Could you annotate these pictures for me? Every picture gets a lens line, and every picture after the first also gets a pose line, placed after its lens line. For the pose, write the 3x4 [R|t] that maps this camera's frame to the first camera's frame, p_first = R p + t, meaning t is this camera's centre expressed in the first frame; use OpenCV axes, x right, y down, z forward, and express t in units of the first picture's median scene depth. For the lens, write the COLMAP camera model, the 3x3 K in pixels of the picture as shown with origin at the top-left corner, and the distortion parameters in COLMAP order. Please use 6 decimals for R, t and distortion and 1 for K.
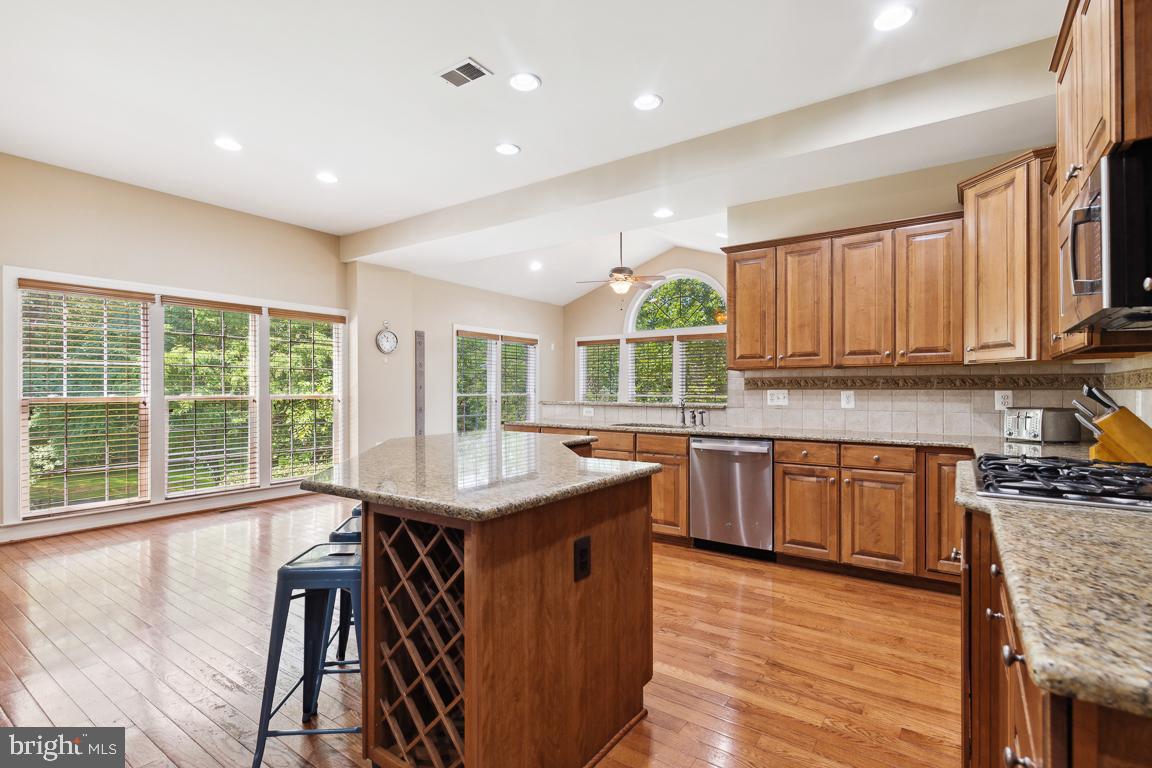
lens RADIAL K [[540.2, 0, 581.8], [0, 540.2, 385.0], [0, 0, 1]] dist [0.012701, -0.000173]
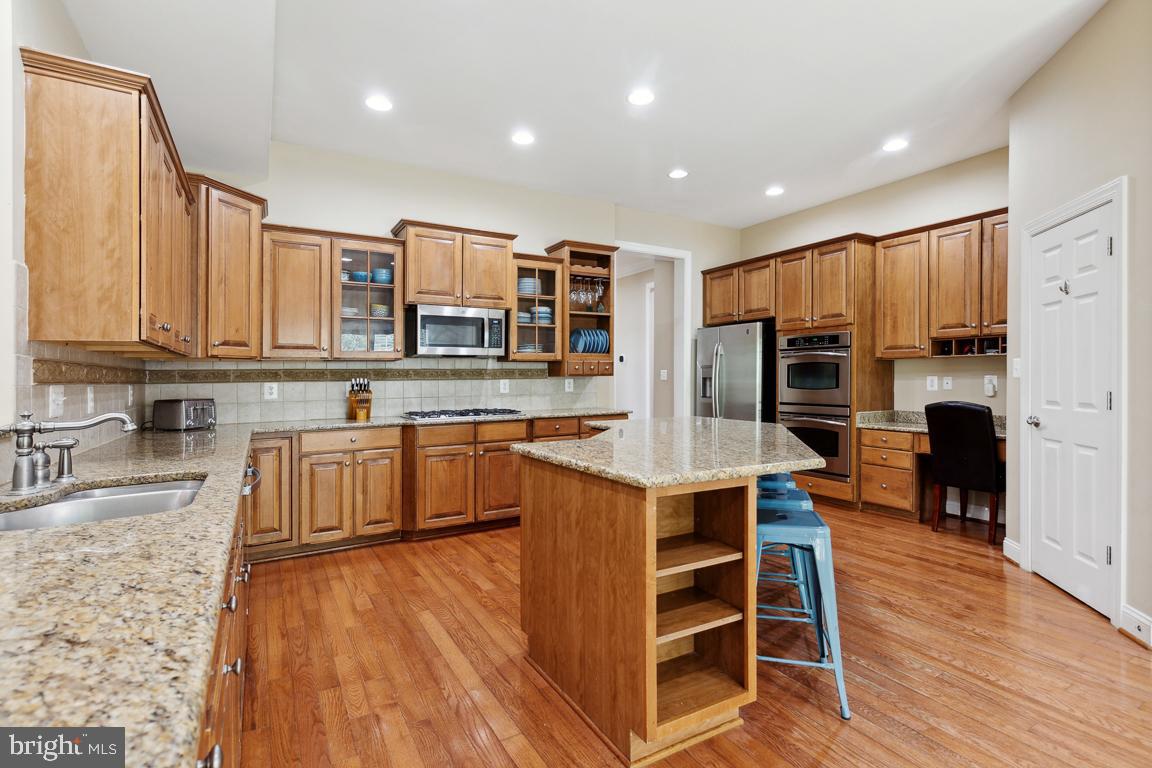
lens RADIAL K [[540.2, 0, 580.1], [0, 540.2, 386.7], [0, 0, 1]] dist [0.012701, -0.000173]
pose [[-0.906008, -0.000061, 0.423262, -0.294610], [0.002625, 0.999980, 0.005761, 0.009587], [-0.423253, 0.006331, -0.905989, 1.302589]]
